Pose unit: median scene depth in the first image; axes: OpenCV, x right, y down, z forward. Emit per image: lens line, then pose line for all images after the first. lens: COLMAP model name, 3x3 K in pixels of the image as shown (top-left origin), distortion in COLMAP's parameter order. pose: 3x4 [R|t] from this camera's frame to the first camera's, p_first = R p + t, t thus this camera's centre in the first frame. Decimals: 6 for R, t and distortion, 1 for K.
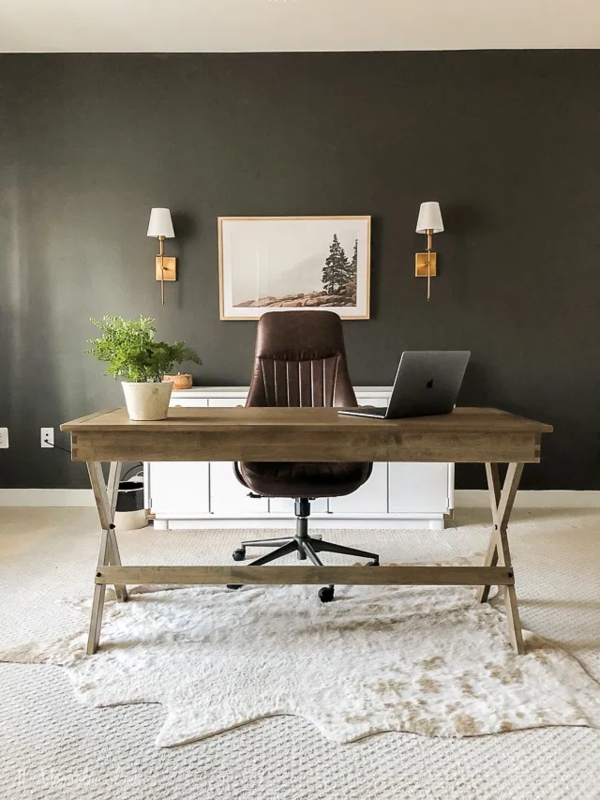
lens RADIAL K [[633.5, 0, 300.0], [0, 633.5, 400.0], [0, 0, 1]] dist [0.025529, -0.033610]
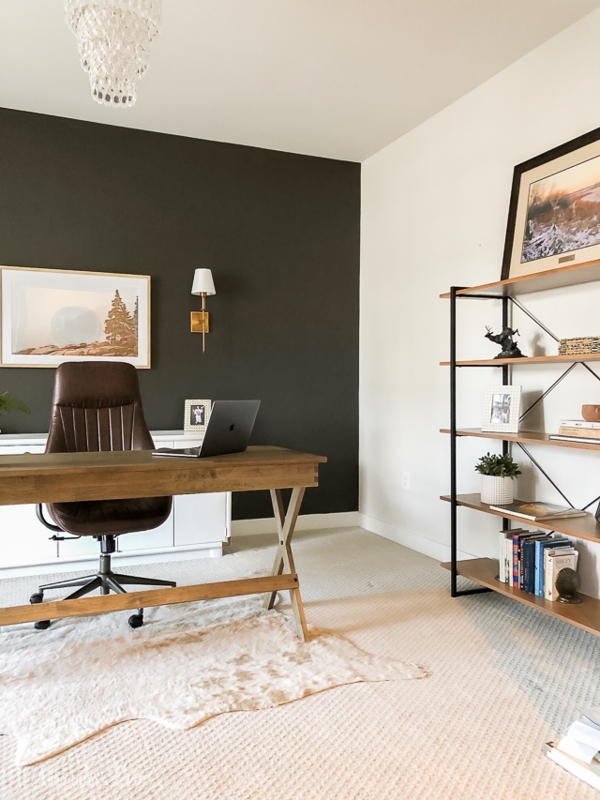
lens RADIAL K [[633.5, 0, 300.0], [0, 633.5, 400.0], [0, 0, 1]] dist [0.025529, -0.033610]
pose [[0.915599, -0.001451, 0.402091, -0.156424], [0.028624, 0.997692, -0.061580, 0.000748], [-0.401073, 0.067893, 0.913527, -0.159734]]
